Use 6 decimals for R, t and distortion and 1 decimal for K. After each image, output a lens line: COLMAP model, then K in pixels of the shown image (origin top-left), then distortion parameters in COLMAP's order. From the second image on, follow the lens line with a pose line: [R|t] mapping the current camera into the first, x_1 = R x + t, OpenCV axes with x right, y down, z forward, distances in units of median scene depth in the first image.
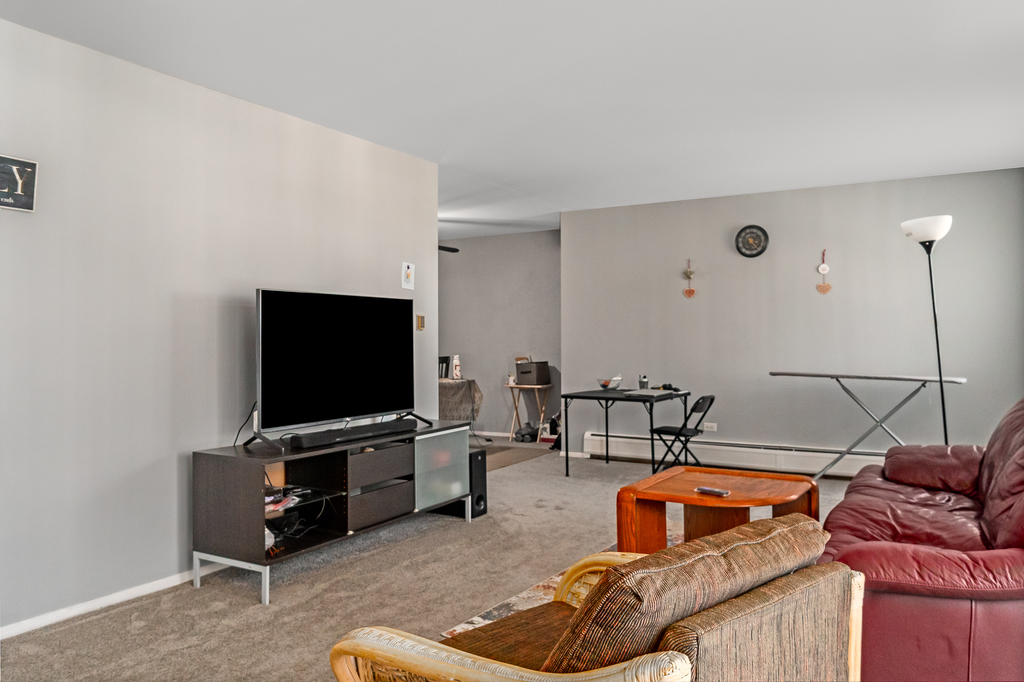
lens RADIAL K [[760.2, 0, 510.3], [0, 760.2, 338.5], [0, 0, 1]] dist [0.000286, 0.000291]
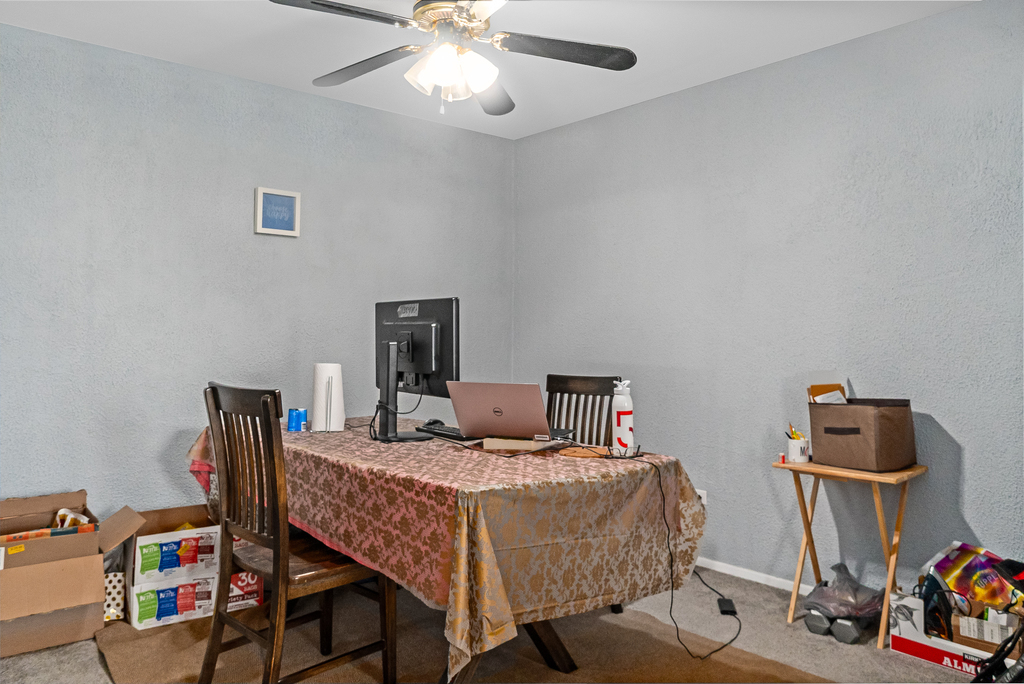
lens RADIAL K [[768.8, 0, 512.2], [0, 768.8, 341.3], [0, 0, 1]] dist [-0.011434, -0.001195]
pose [[0.949926, 0.010056, -0.312313, -0.012461], [-0.006998, 0.999916, 0.010911, 0.001652], [0.312397, -0.008179, 0.949917, 0.609452]]
